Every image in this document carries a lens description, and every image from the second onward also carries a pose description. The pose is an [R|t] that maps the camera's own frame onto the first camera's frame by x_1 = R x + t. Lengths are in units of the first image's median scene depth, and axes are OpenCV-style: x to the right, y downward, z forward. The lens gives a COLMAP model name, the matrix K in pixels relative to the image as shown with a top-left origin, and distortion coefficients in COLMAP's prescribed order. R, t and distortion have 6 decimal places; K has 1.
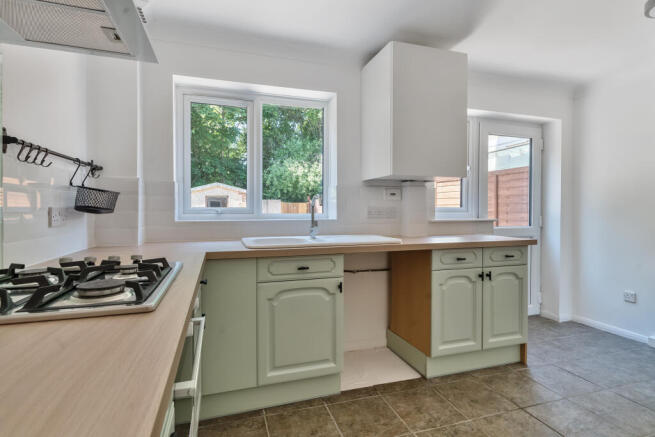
lens RADIAL K [[311.9, 0, 324.4], [0, 311.9, 215.2], [0, 0, 1]] dist [0.004100, -0.000298]
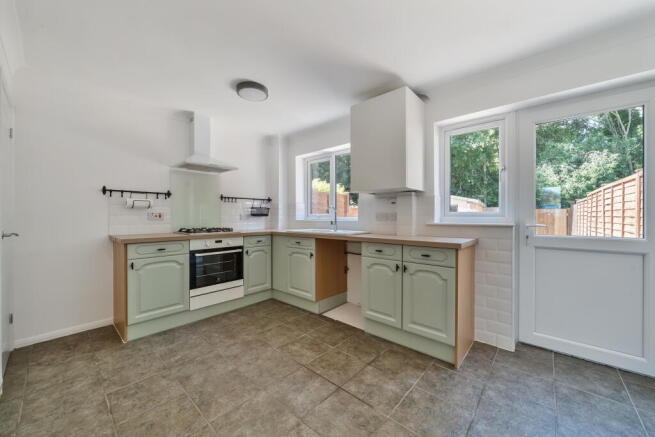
lens RADIAL K [[250.9, 0, 326.5], [0, 250.9, 217.8], [0, 0, 1]] dist [-0.002615, -0.000087]
pose [[0.512123, 0.005061, -0.858897, 1.209044], [-0.010672, 0.999943, -0.000472, 0.001485], [0.858846, 0.009408, 0.512148, 0.250568]]
